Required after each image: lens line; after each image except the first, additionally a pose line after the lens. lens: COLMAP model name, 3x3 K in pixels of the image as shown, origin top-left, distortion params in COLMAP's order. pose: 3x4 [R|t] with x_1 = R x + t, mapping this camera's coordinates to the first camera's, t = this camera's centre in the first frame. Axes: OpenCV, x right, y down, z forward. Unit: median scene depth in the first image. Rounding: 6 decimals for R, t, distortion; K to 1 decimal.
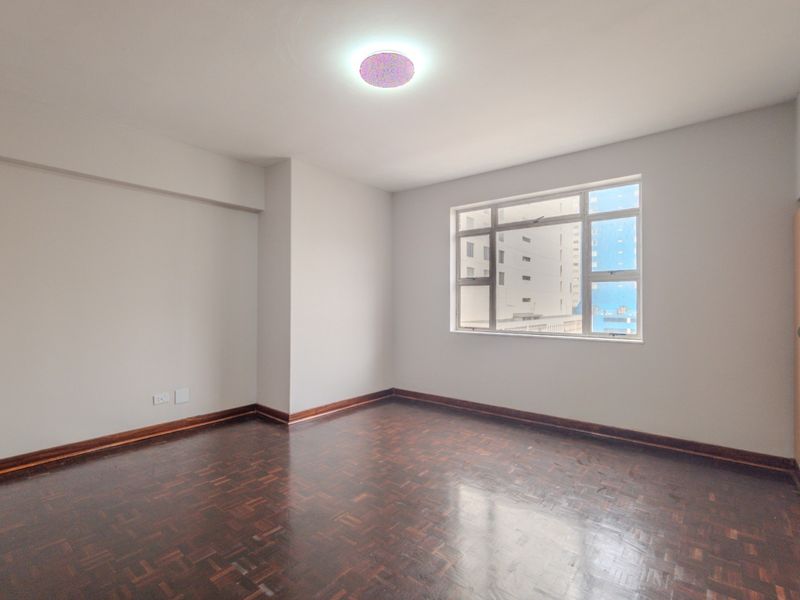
lens RADIAL K [[390.6, 0, 378.2], [0, 390.6, 297.2], [0, 0, 1]] dist [-0.001766, -0.000238]
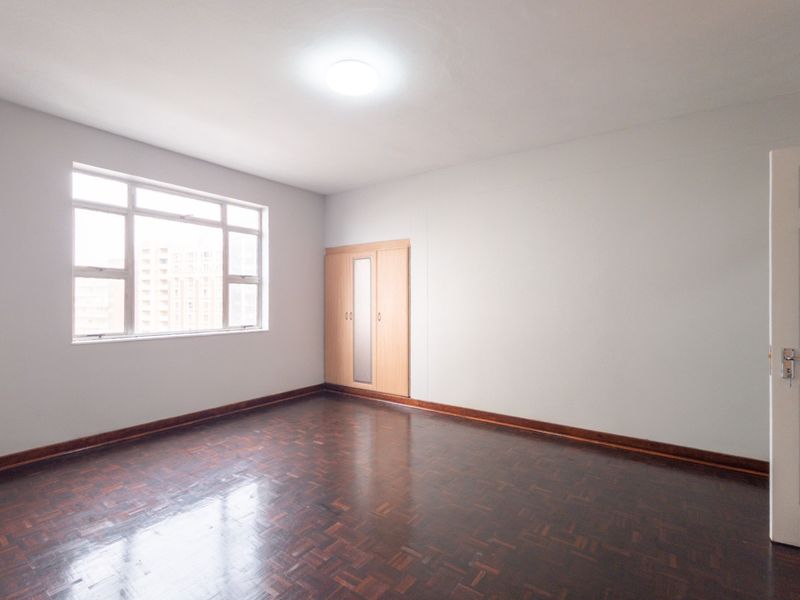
lens RADIAL K [[390.6, 0, 378.2], [0, 390.6, 297.2], [0, 0, 1]] dist [-0.001766, -0.000238]
pose [[-0.040623, 0.009729, 0.999127, -0.631208], [-0.012972, 0.999863, -0.010263, 0.008728], [-0.999090, -0.013378, -0.040492, 0.599049]]
